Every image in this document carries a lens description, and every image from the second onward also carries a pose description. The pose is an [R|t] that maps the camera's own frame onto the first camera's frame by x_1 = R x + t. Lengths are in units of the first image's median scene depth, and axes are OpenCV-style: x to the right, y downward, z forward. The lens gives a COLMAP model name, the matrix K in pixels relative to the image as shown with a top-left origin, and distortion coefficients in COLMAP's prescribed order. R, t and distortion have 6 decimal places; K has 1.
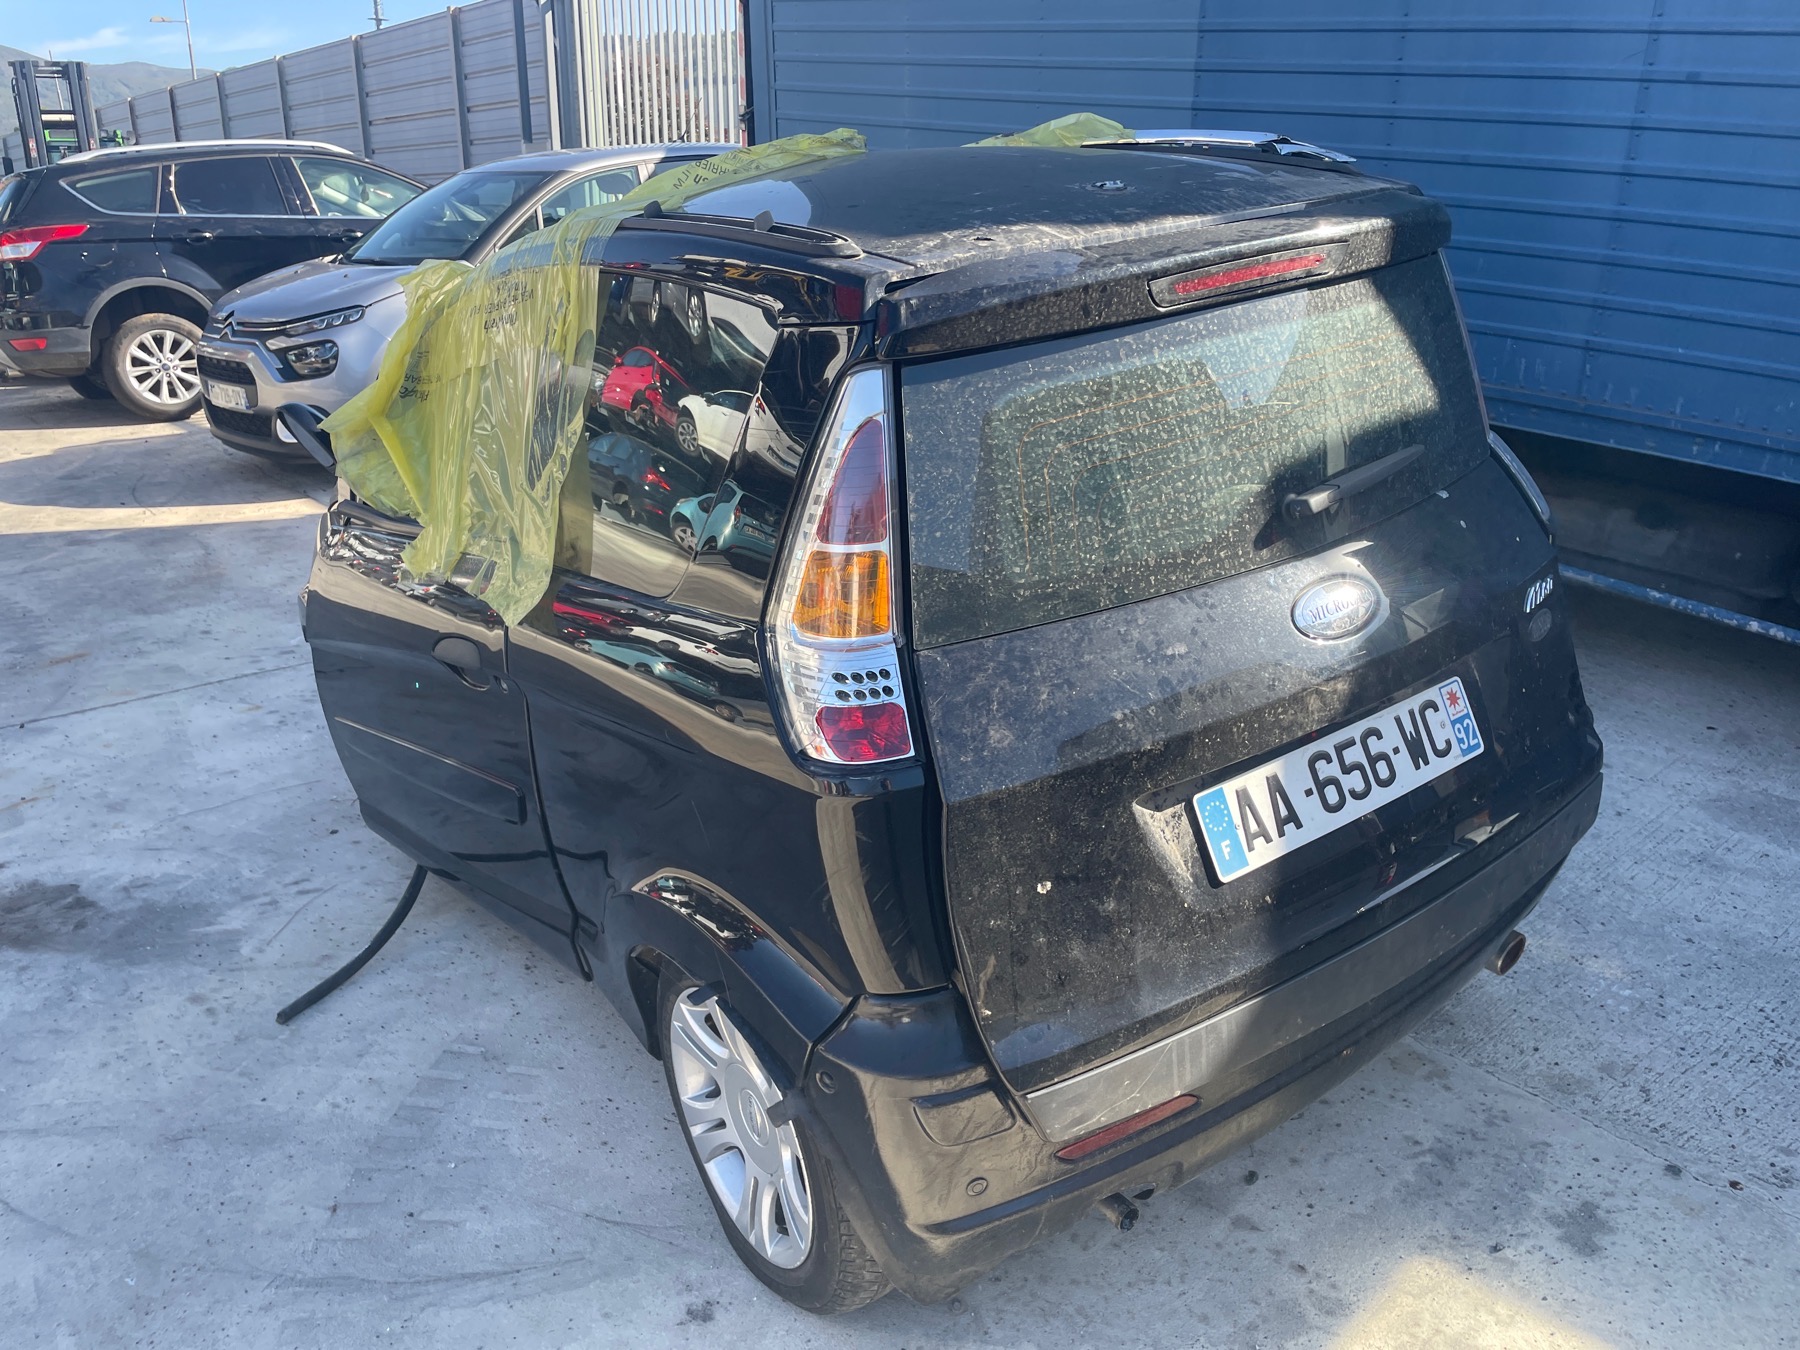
lens RADIAL K [[1383.6, 0, 902.0], [0, 1383.6, 651.0], [0, 0, 1]] dist [0.104728, -0.138231]
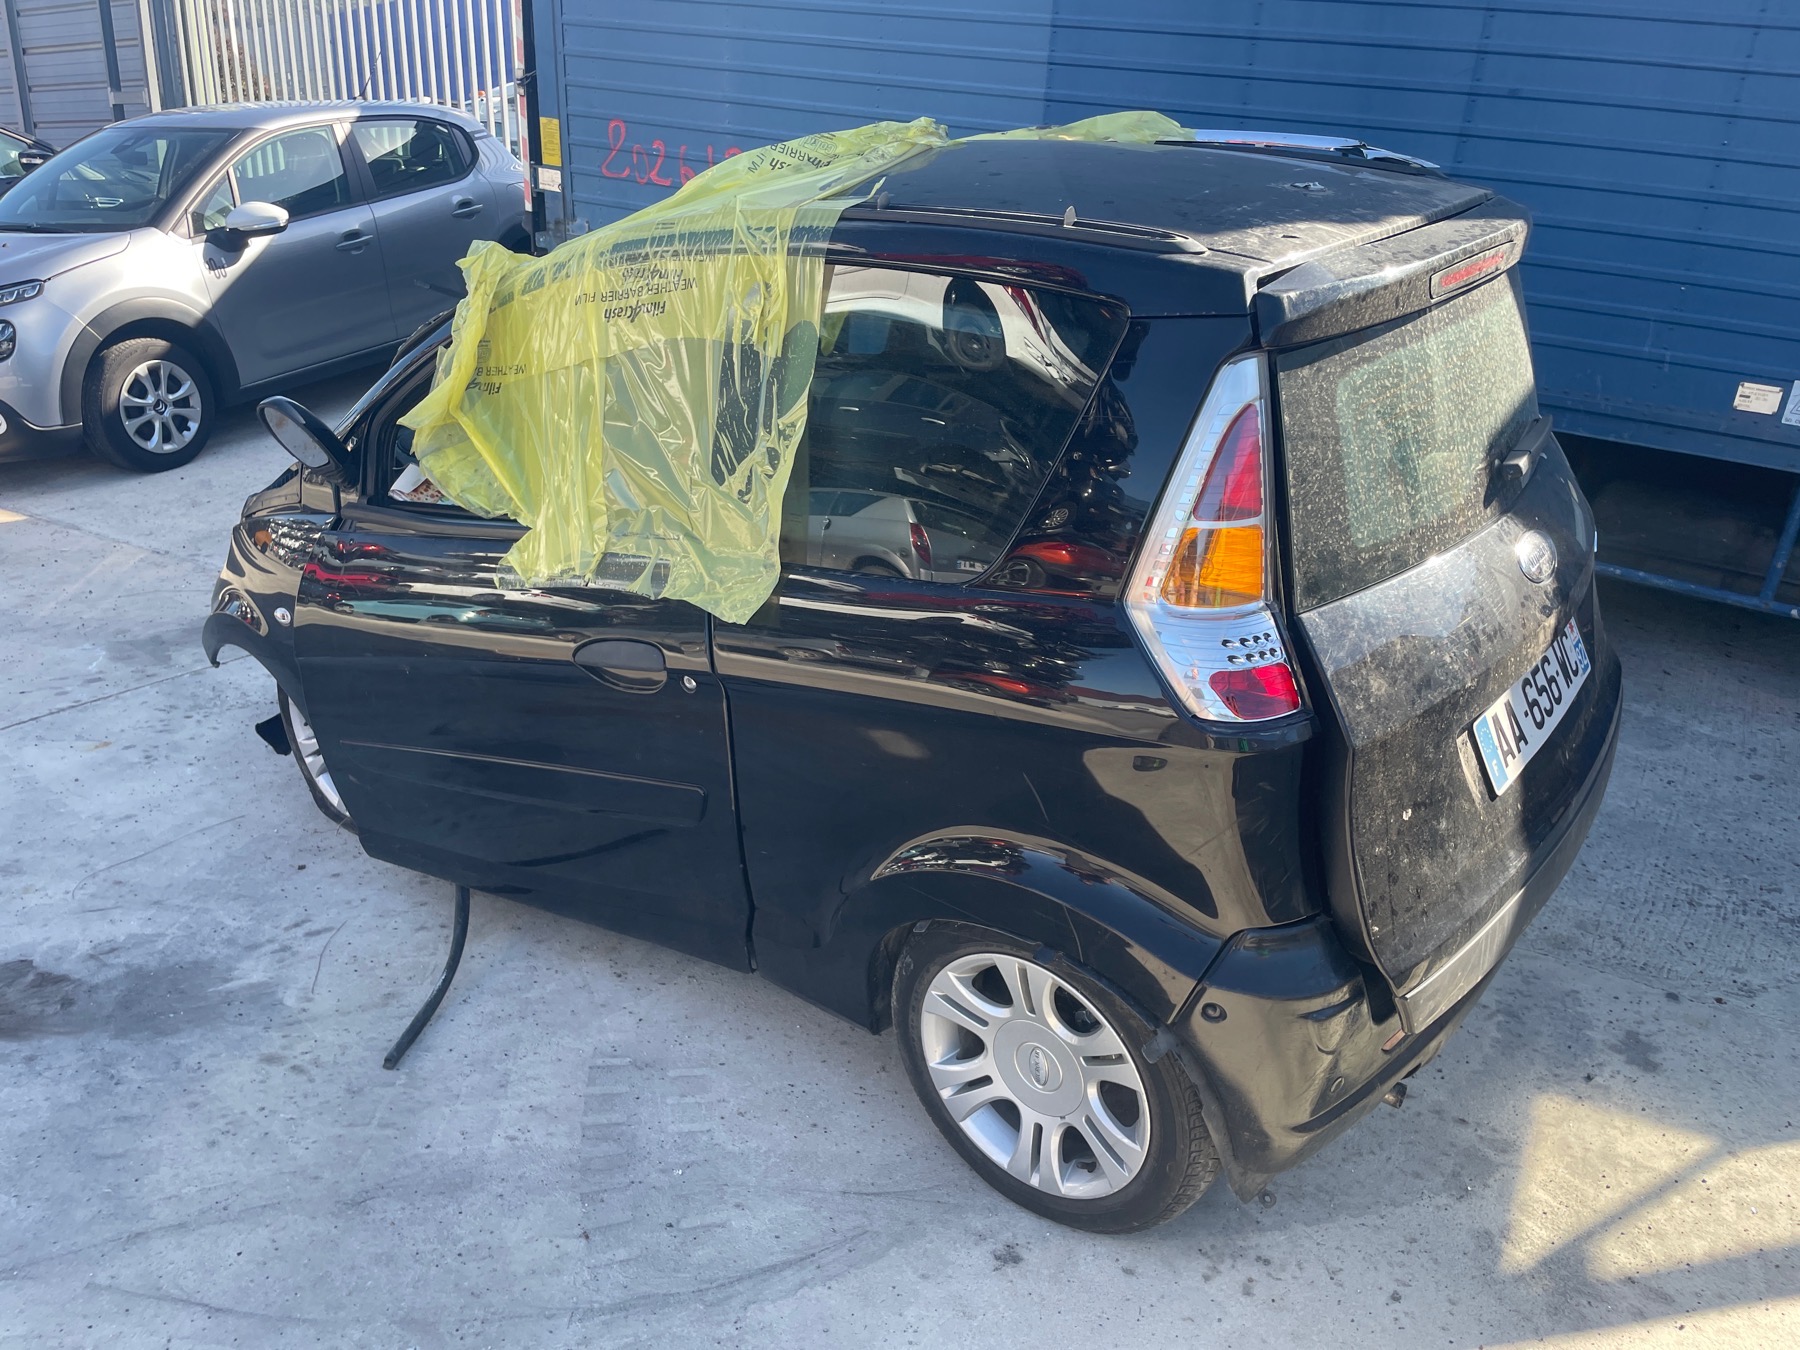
lens RADIAL K [[1381.2, 0, 911.7], [0, 1381.2, 665.6], [0, 0, 1]] dist [0.088553, -0.114222]
pose [[0.953777, -0.077979, 0.290223, -0.465657], [0.069145, 0.996781, 0.040587, -0.019402], [-0.292453, -0.018643, 0.956098, 0.023773]]
